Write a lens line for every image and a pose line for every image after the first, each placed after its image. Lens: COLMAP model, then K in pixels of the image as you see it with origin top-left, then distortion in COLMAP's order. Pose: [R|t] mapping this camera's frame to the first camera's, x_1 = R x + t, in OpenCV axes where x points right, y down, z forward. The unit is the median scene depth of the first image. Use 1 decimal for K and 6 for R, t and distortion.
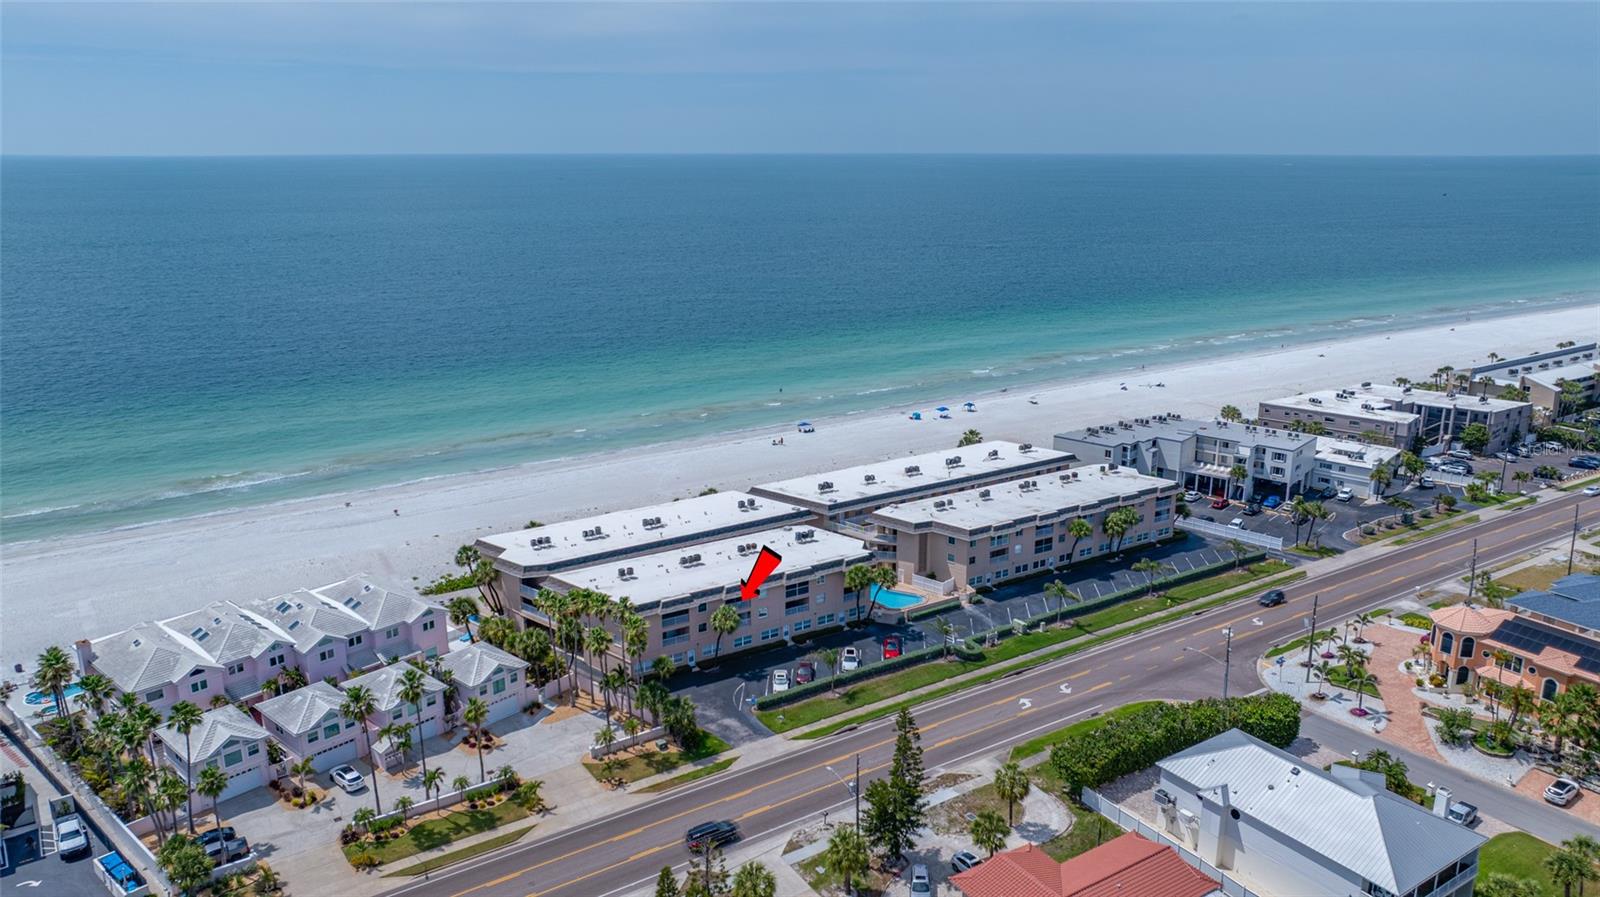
lens RADIAL K [[1130.7, 0, 802.9], [0, 1130.7, 437.2], [0, 0, 1]] dist [-0.026756, 0.017927]
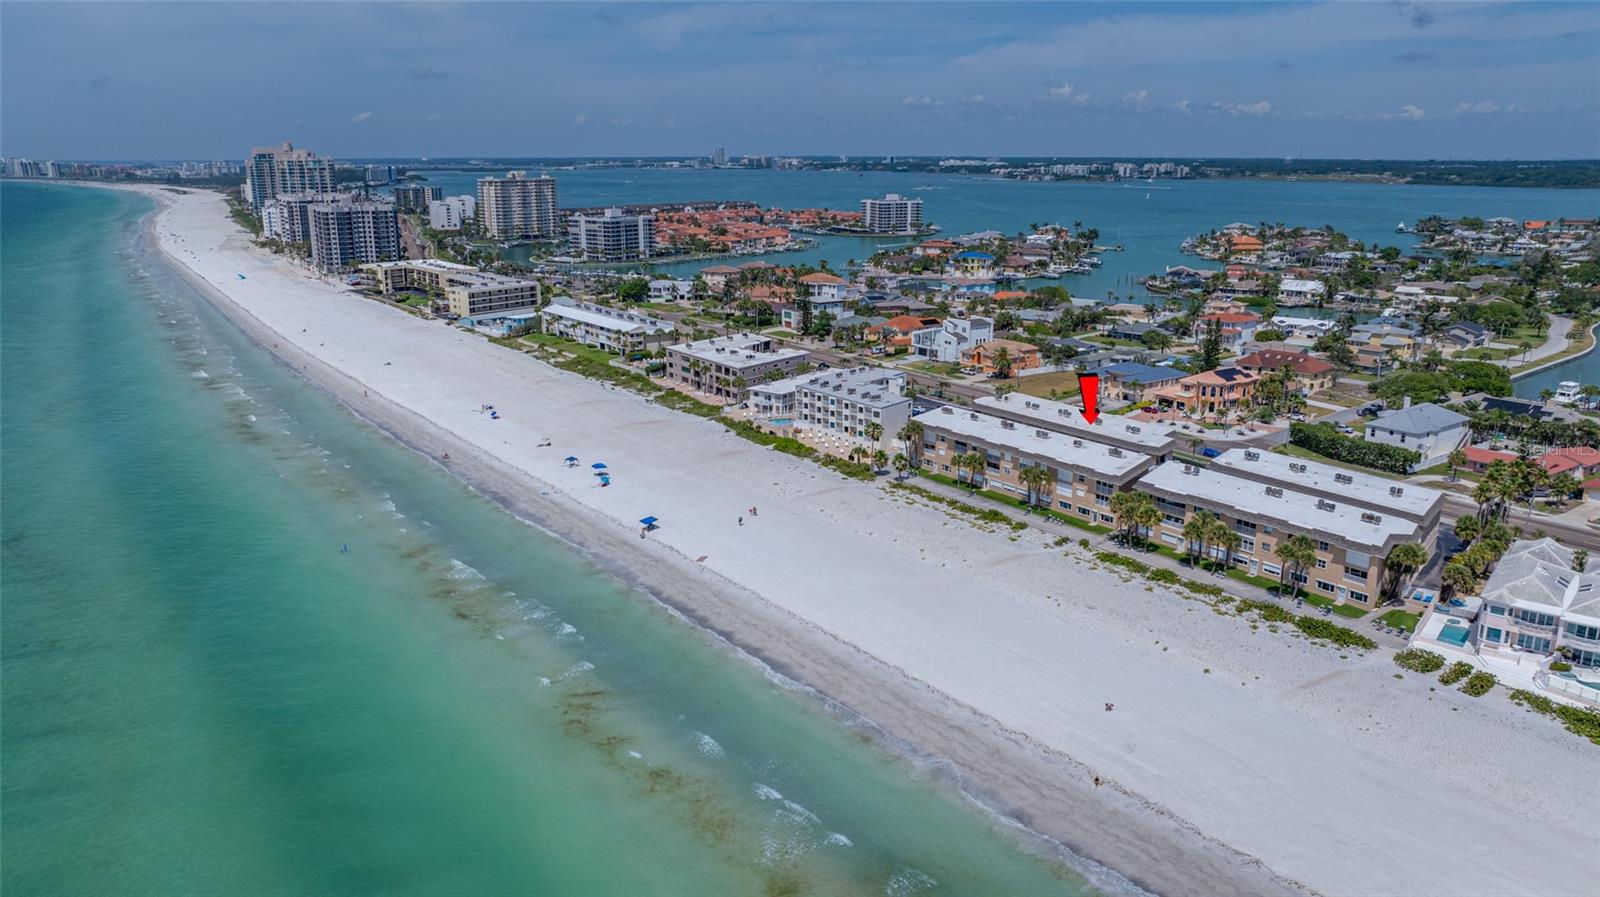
lens RADIAL K [[1130.7, 0, 800.6], [0, 1130.7, 437.5], [0, 0, 1]] dist [-0.026756, 0.017927]
pose [[-0.043426, -0.241079, 0.969533, -1.146610], [0.248506, 0.937341, 0.244205, -0.351445], [-0.967656, 0.251540, 0.019204, 1.384975]]
